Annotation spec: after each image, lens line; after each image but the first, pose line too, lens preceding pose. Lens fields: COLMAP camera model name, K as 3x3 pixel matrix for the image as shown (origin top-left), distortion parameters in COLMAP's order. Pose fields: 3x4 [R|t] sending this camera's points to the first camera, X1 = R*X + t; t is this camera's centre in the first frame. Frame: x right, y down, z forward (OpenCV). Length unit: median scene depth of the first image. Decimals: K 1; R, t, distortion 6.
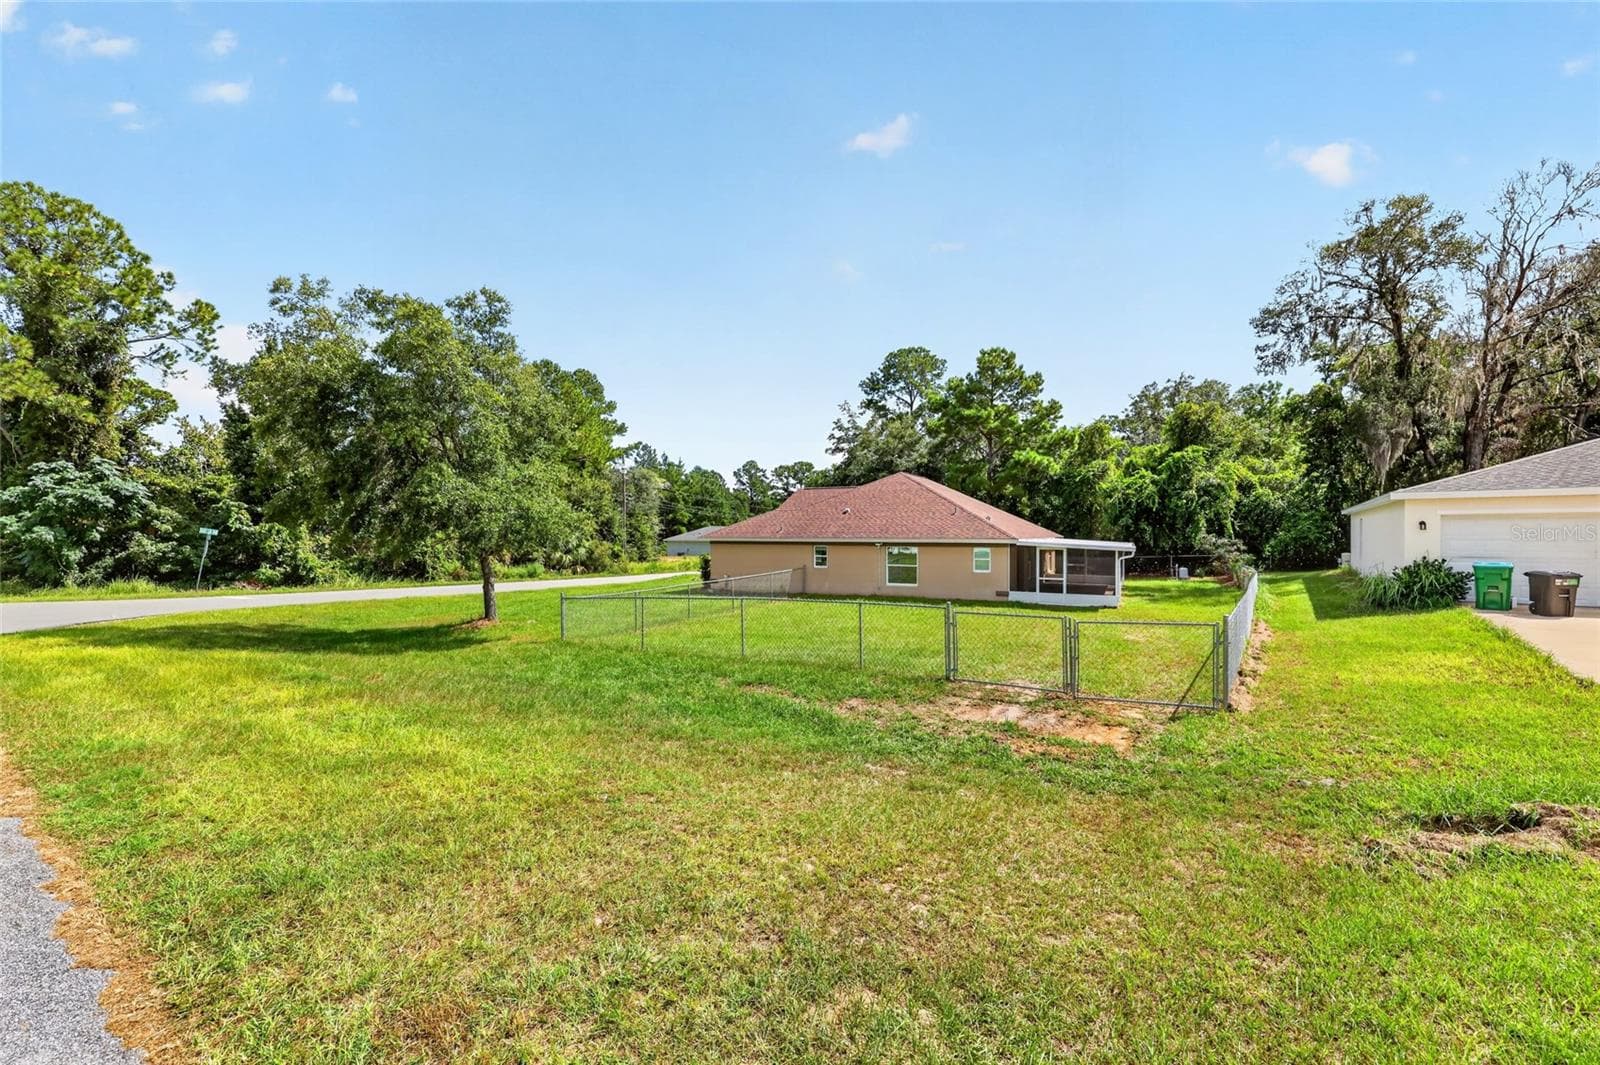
lens RADIAL K [[638.1, 0, 800.0], [0, 638.1, 532.5], [0, 0, 1]] dist [-0.001305, -0.000244]
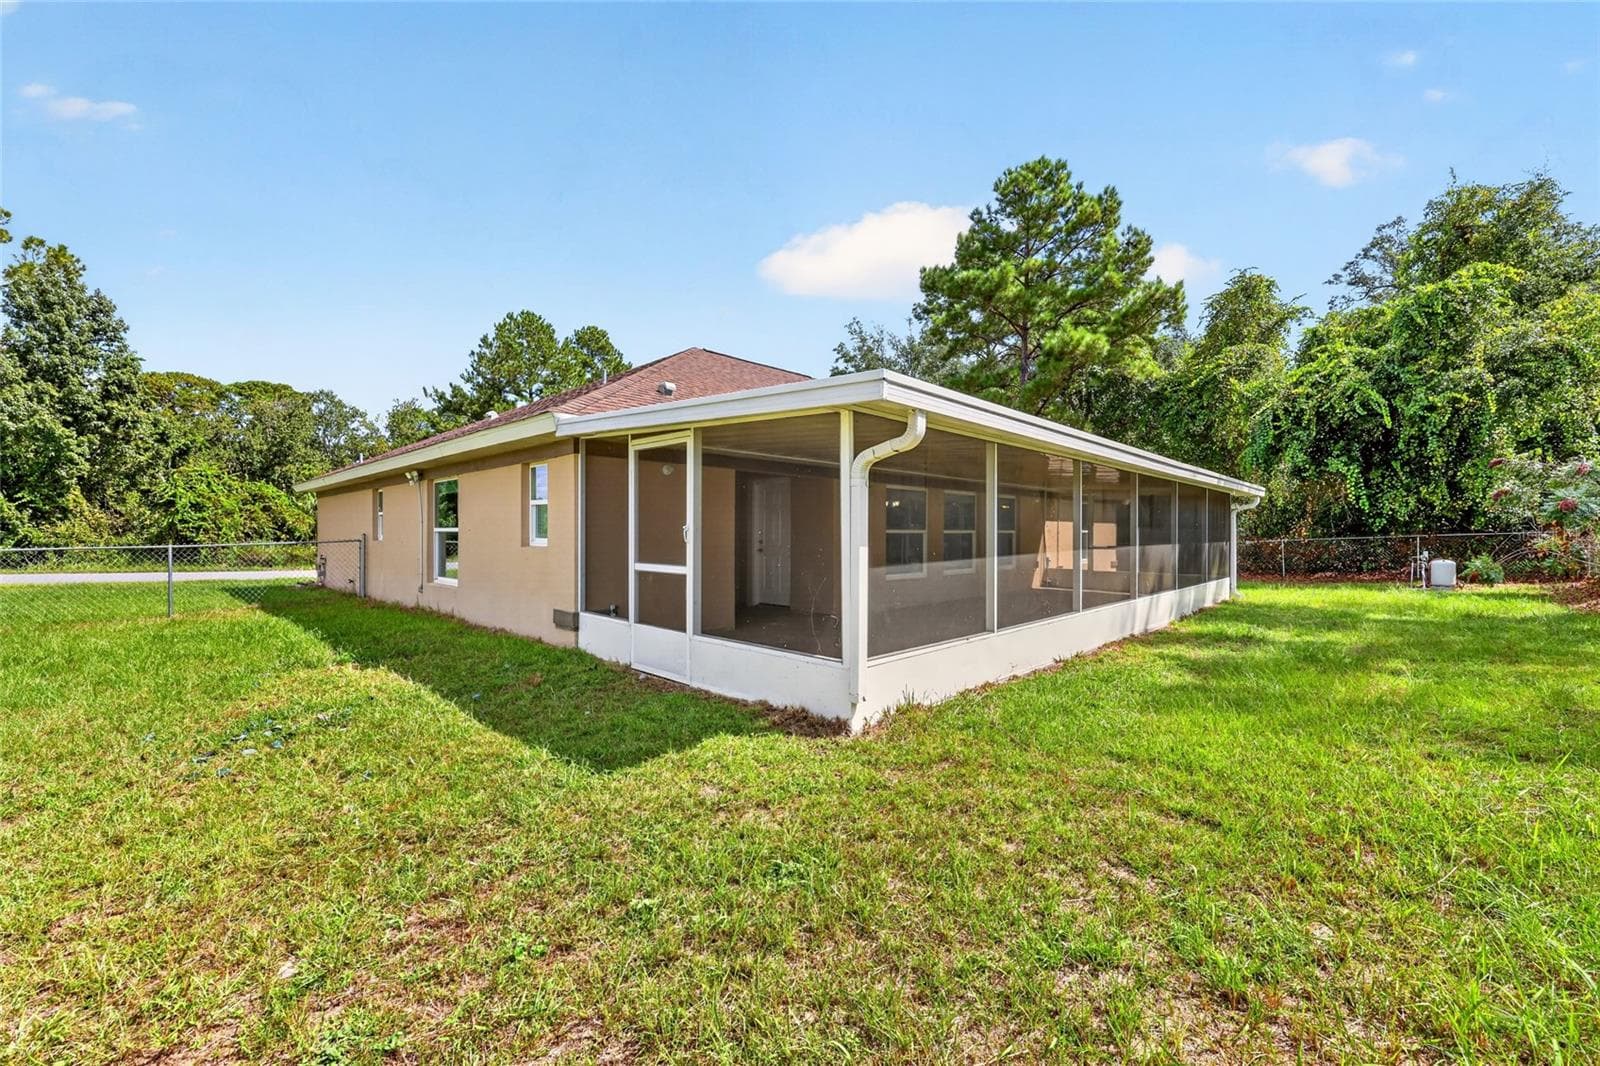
lens RADIAL K [[638.1, 0, 800.0], [0, 638.1, 533.0], [0, 0, 1]] dist [-0.001305, -0.000244]
pose [[0.958743, 0.000319, -0.284275, 0.297972], [0.000197, 0.999998, 0.001788, 0.034170], [0.284275, -0.001770, 0.958741, 0.455793]]
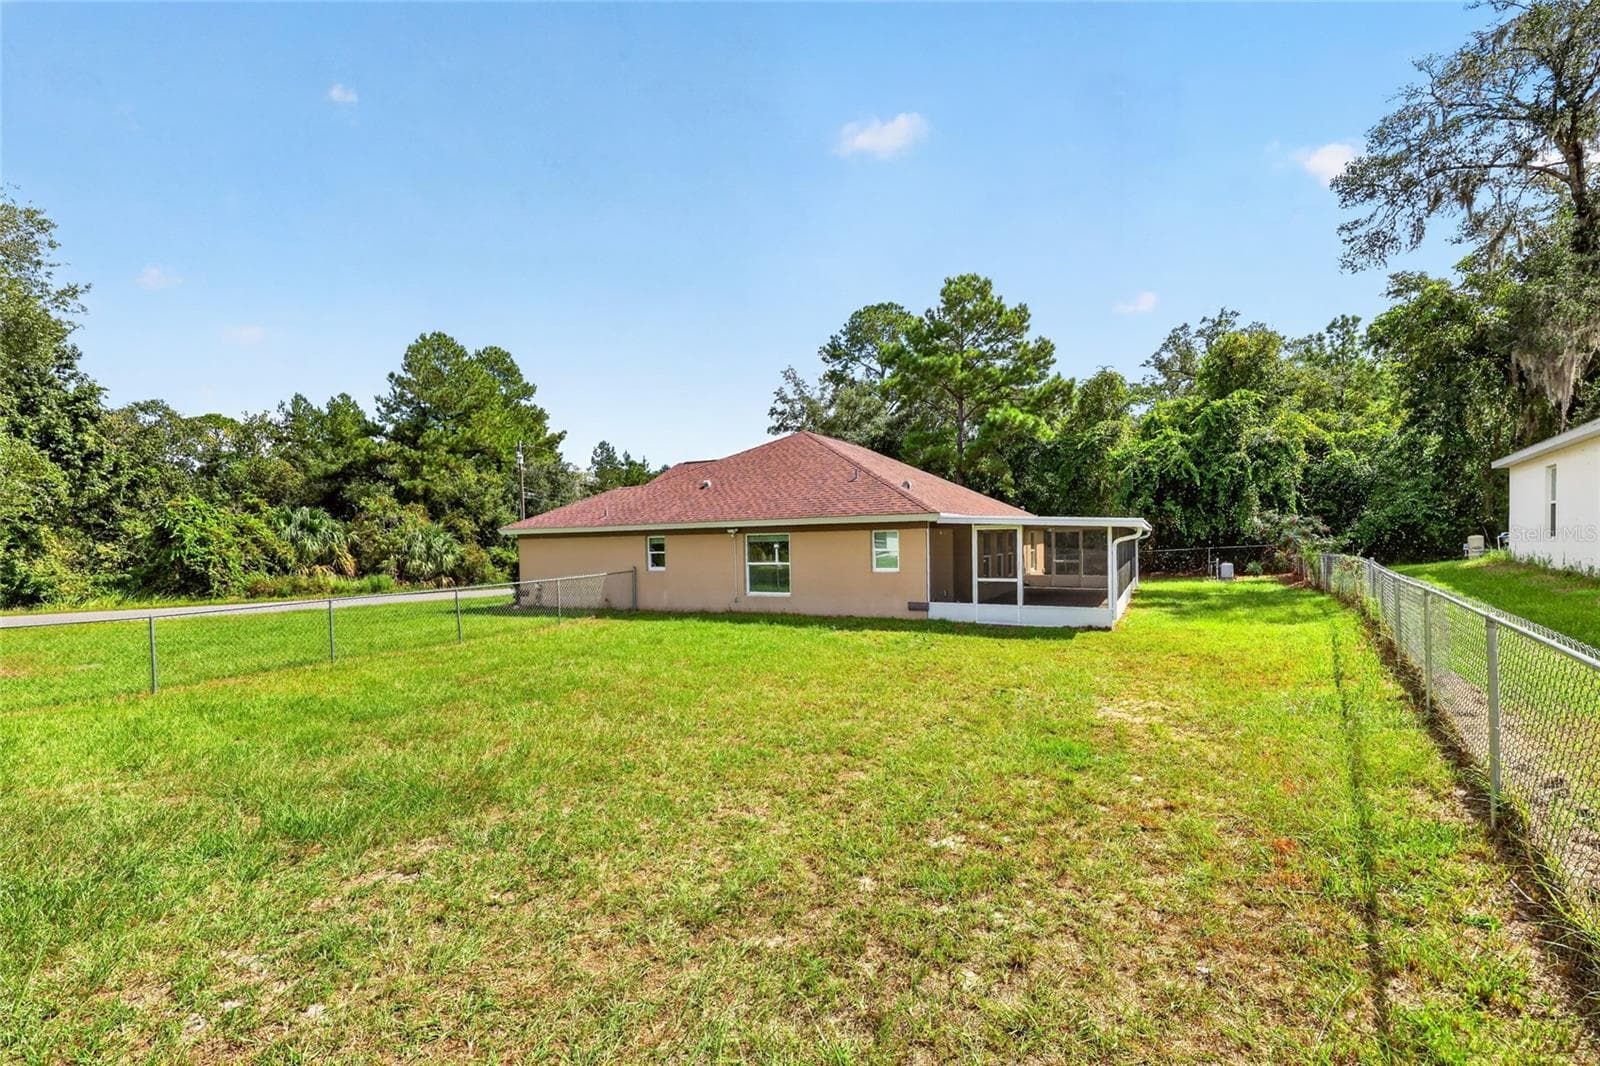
lens RADIAL K [[662.3, 0, 775.0], [0, 662.3, 560.6], [0, 0, 1]] dist [-0.006765, -0.000236]
pose [[0.998412, -0.019013, -0.053027, 0.130230], [0.020577, 0.999365, 0.029098, 0.019383], [0.052440, -0.030142, 0.998169, 0.226549]]
